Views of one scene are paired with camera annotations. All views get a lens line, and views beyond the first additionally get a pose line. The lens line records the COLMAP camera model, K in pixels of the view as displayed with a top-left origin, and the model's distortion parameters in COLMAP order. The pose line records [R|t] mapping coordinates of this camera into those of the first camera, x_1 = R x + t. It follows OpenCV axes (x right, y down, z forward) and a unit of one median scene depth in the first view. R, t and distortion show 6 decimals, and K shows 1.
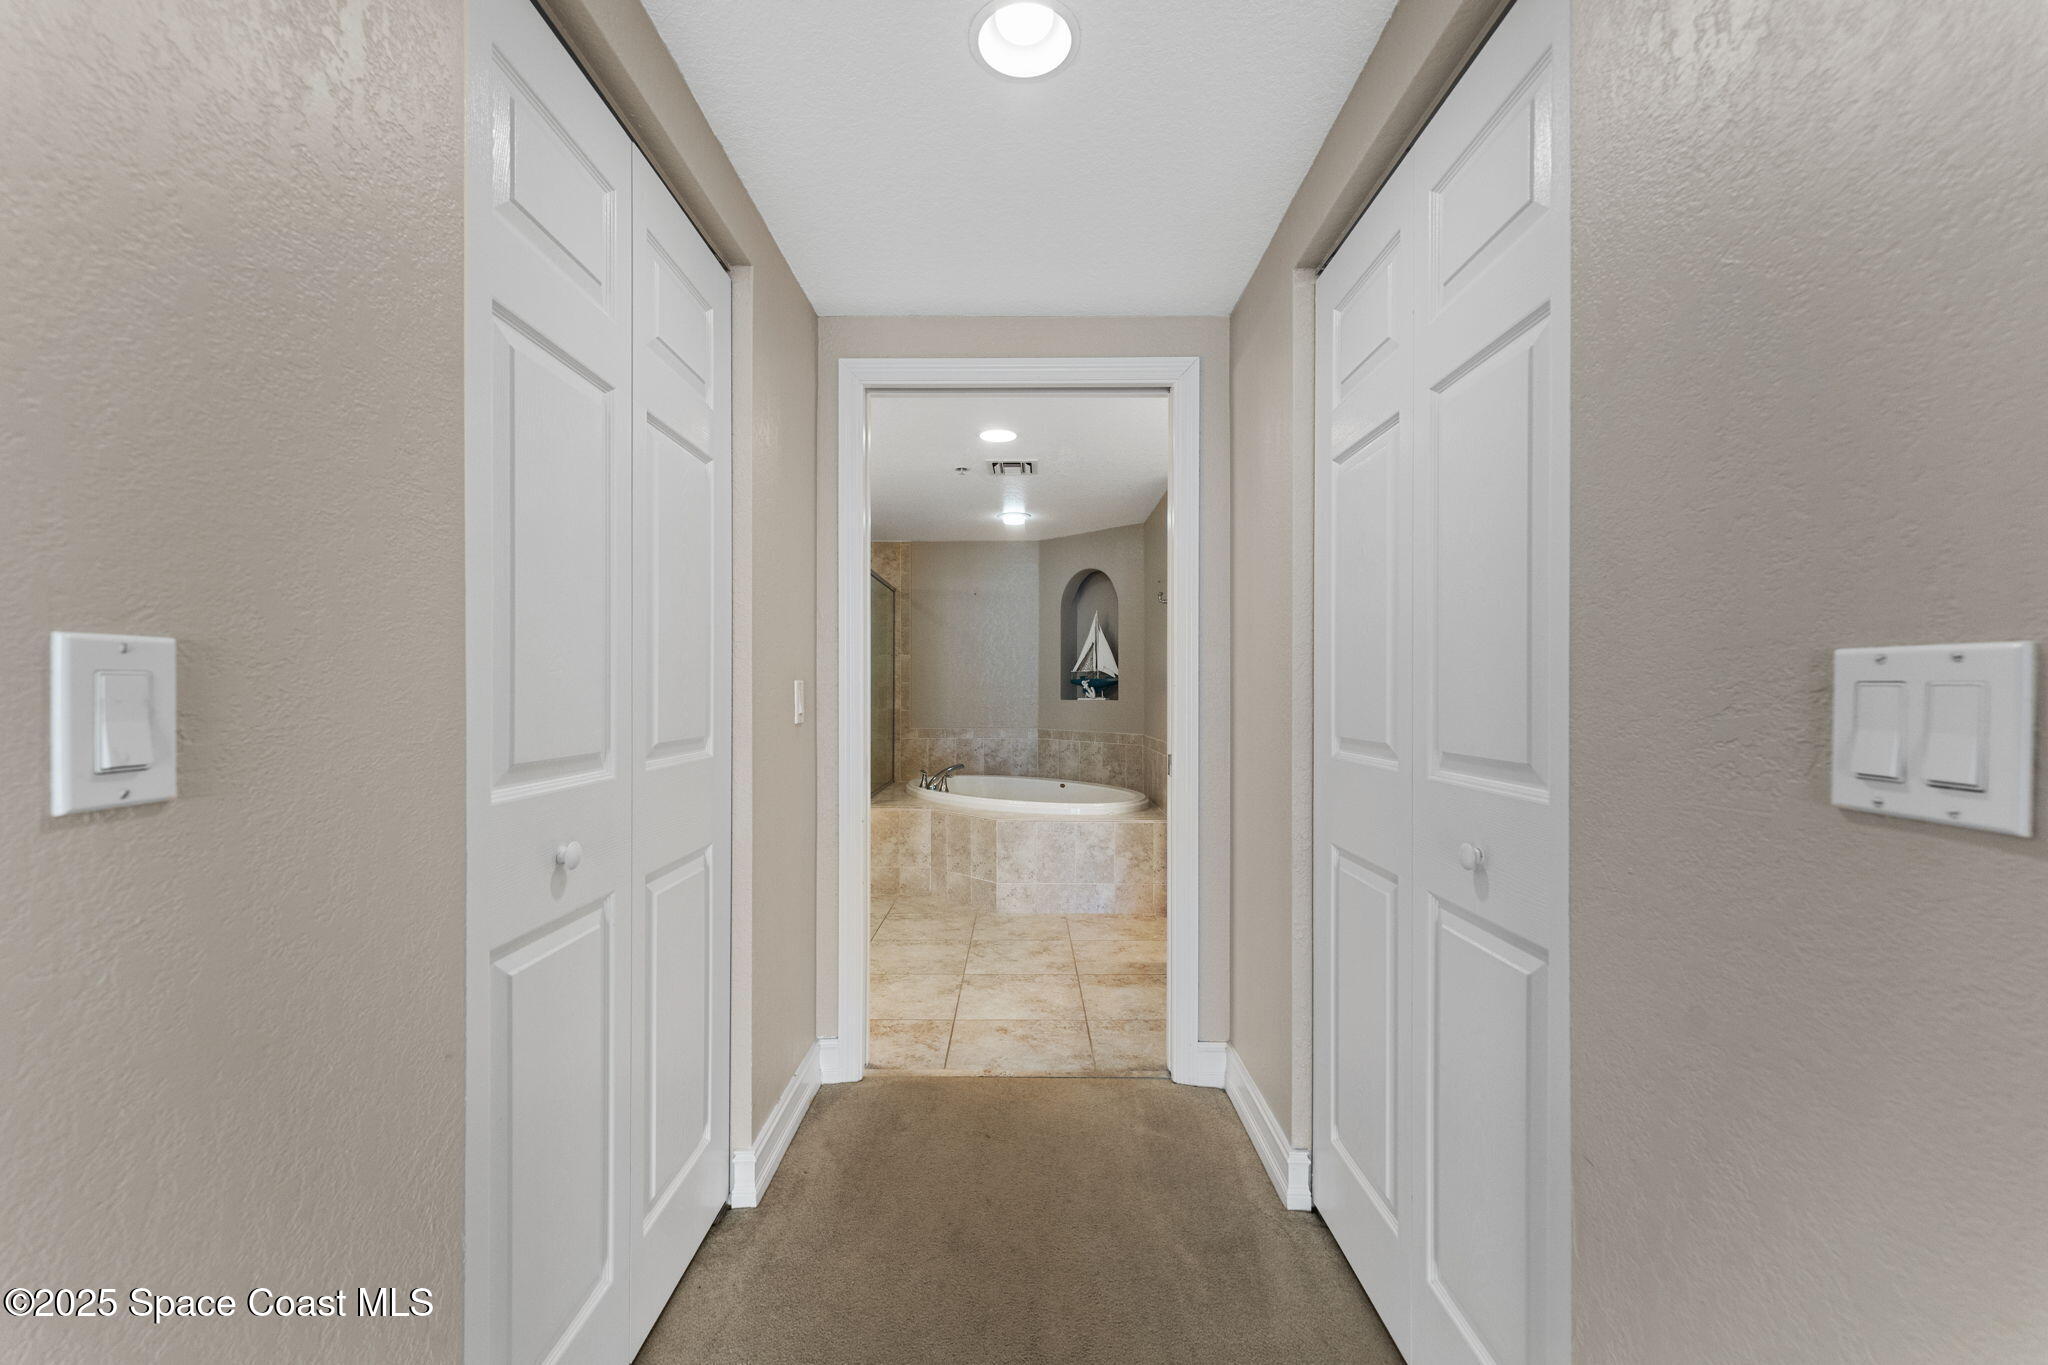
lens RADIAL K [[820.7, 0, 1022.4], [0, 820.7, 687.0], [0, 0, 1]] dist [0.001378, -0.000138]
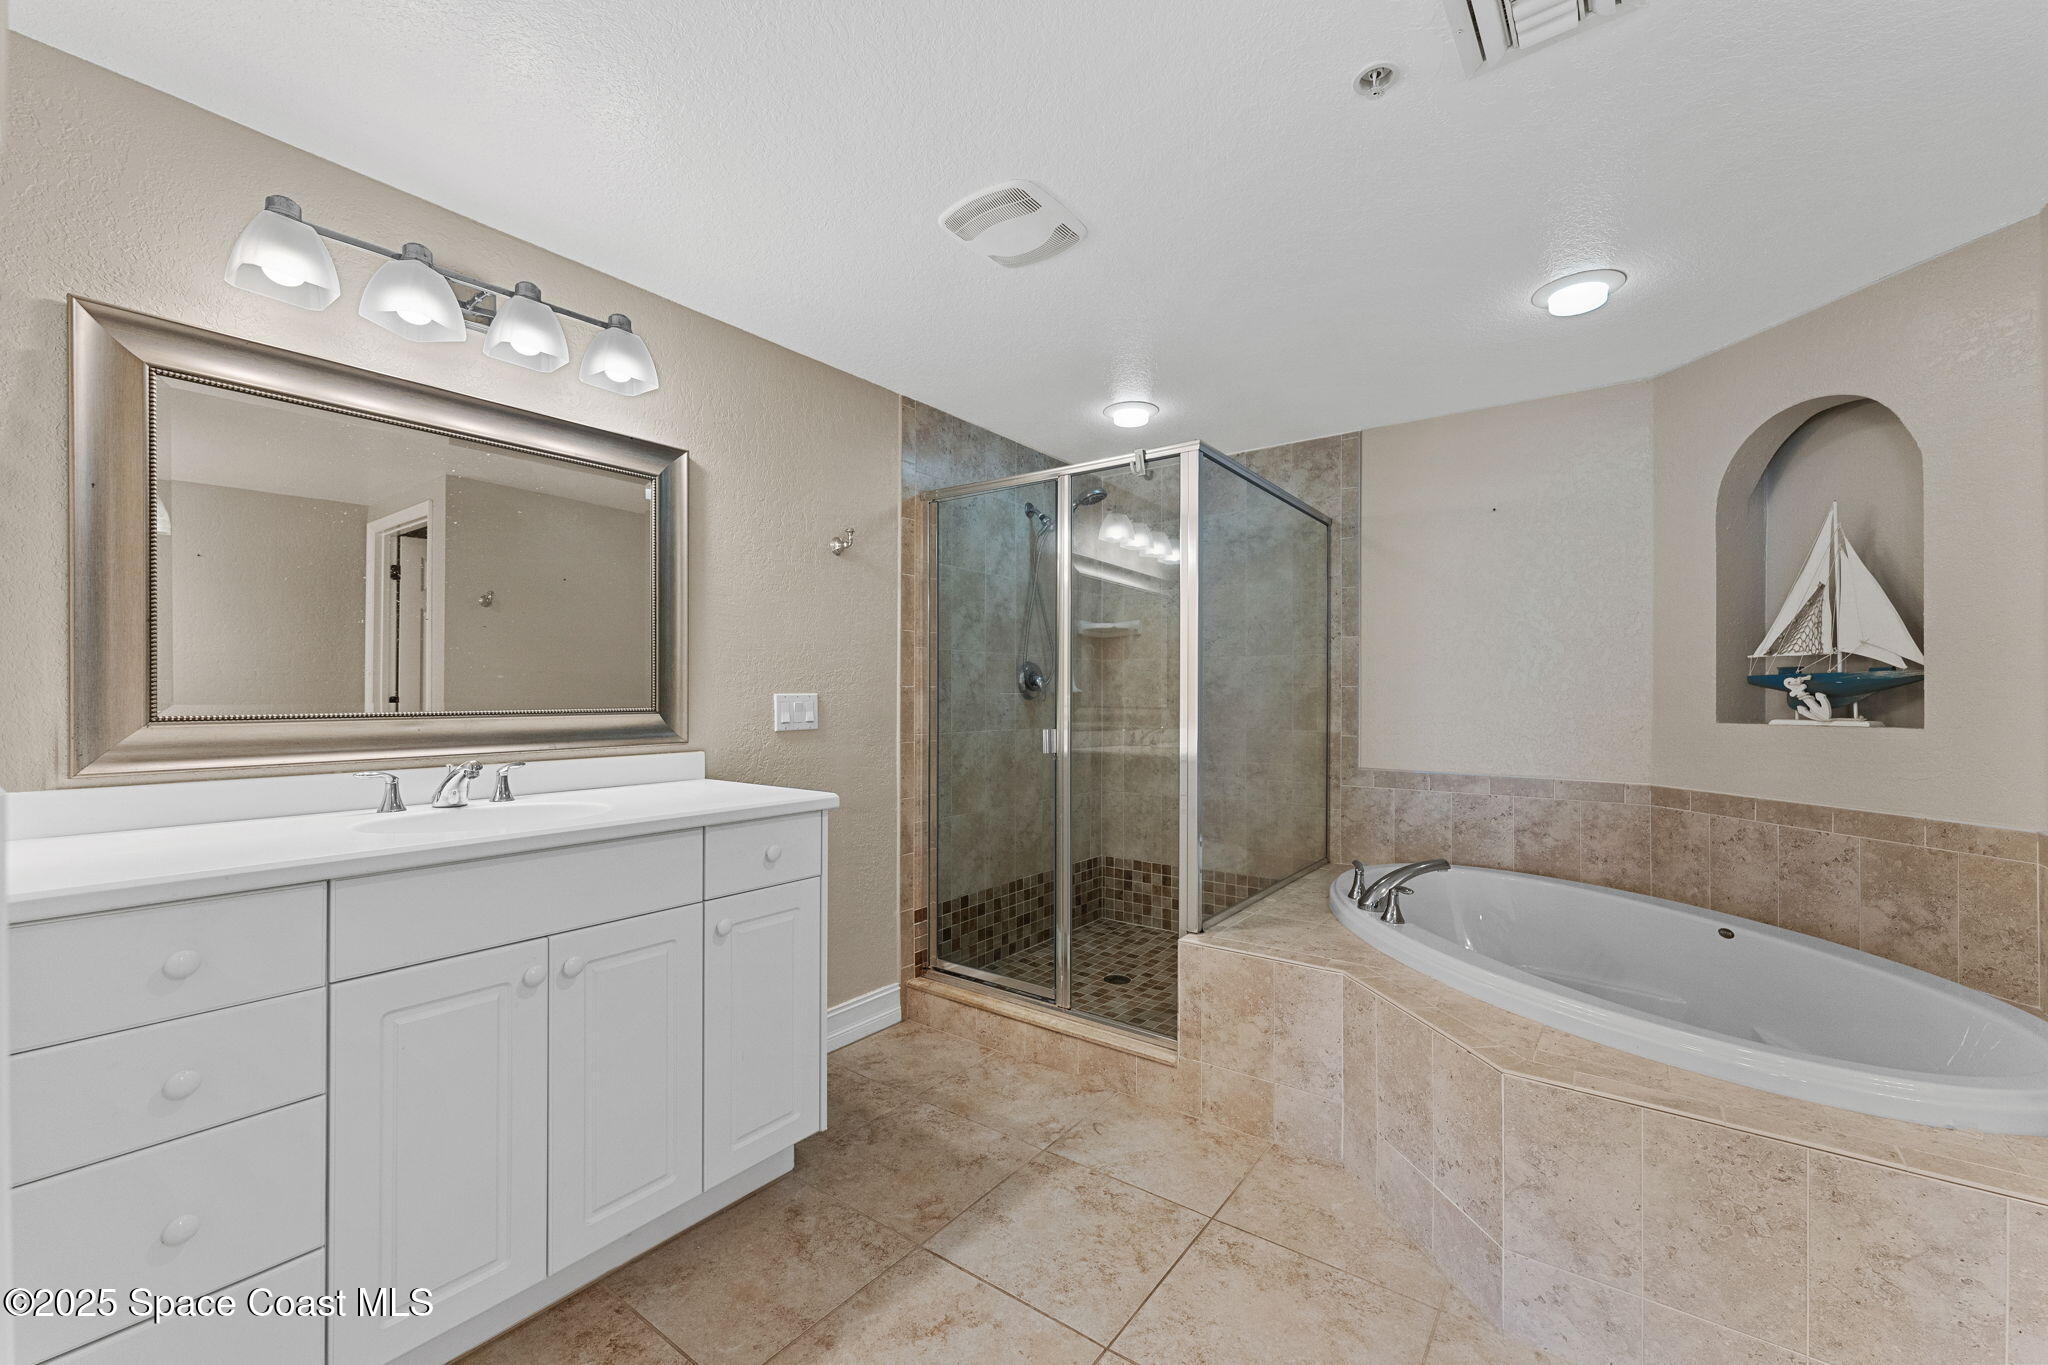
lens RADIAL K [[820.7, 0, 1022.8], [0, 820.7, 693.4], [0, 0, 1]] dist [0.001378, -0.000138]
pose [[0.804715, -0.001812, -0.593659, 0.009587], [0.001437, 0.999998, -0.001105, -0.000027], [0.593660, 0.000036, 0.804716, 0.443129]]
